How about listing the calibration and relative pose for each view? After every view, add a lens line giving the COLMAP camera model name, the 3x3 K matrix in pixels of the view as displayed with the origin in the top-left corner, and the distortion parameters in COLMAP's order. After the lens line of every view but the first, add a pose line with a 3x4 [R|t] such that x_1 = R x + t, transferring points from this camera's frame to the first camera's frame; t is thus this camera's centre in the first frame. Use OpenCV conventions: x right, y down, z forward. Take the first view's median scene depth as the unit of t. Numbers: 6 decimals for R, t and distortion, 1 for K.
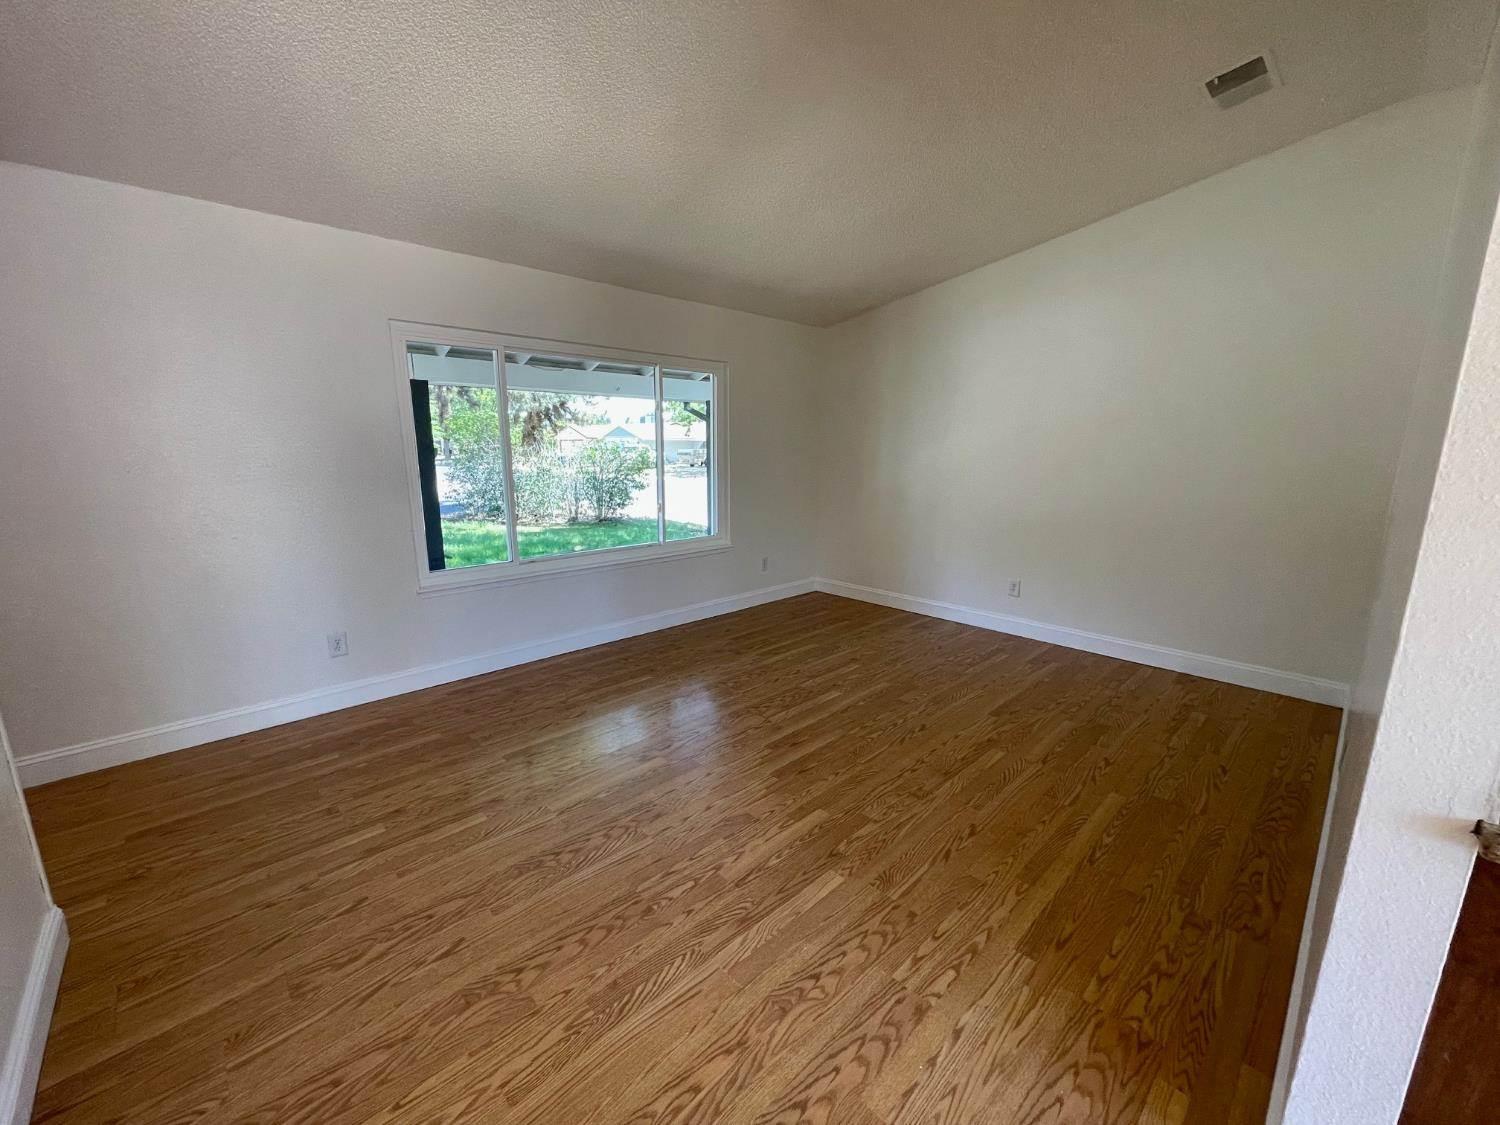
lens RADIAL K [[606.9, 0, 742.0], [0, 606.9, 567.3], [0, 0, 1]] dist [-0.011777, 0.000255]
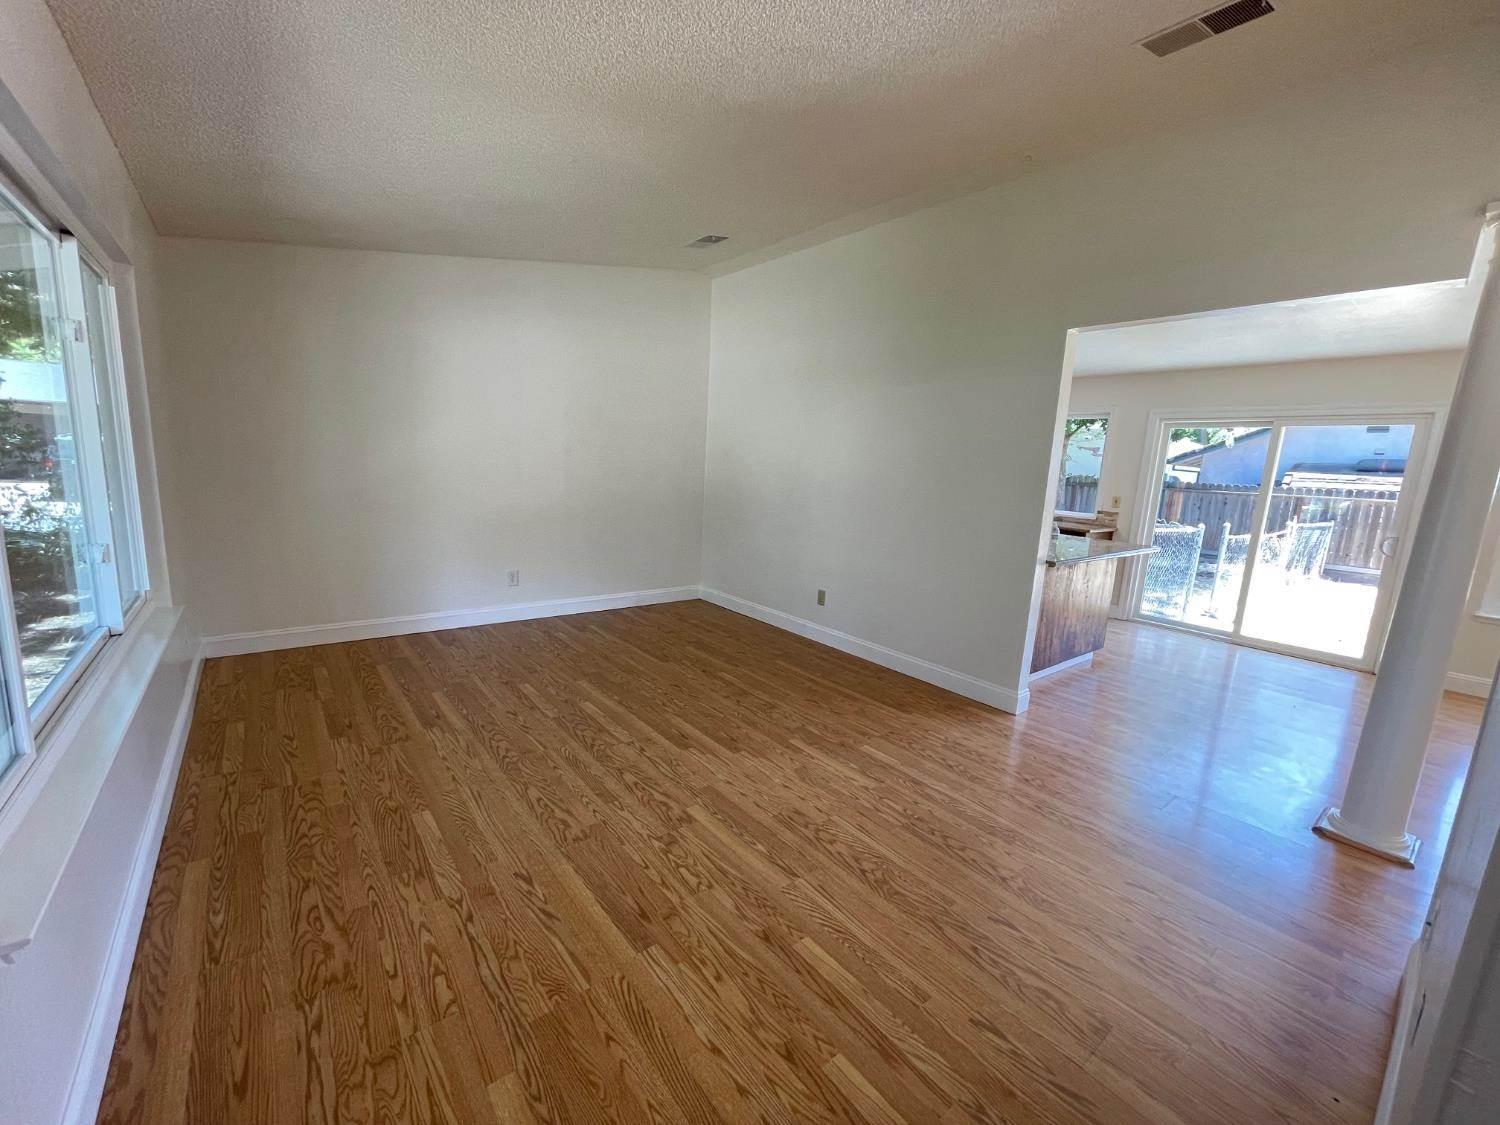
lens RADIAL K [[606.9, 0, 738.3], [0, 606.9, 562.3], [0, 0, 1]] dist [-0.011777, 0.000255]
pose [[0.098562, -0.165504, 0.981272, -0.960644], [0.152612, 0.976922, 0.149441, -0.158386], [-0.983359, 0.135025, 0.121545, 0.801951]]
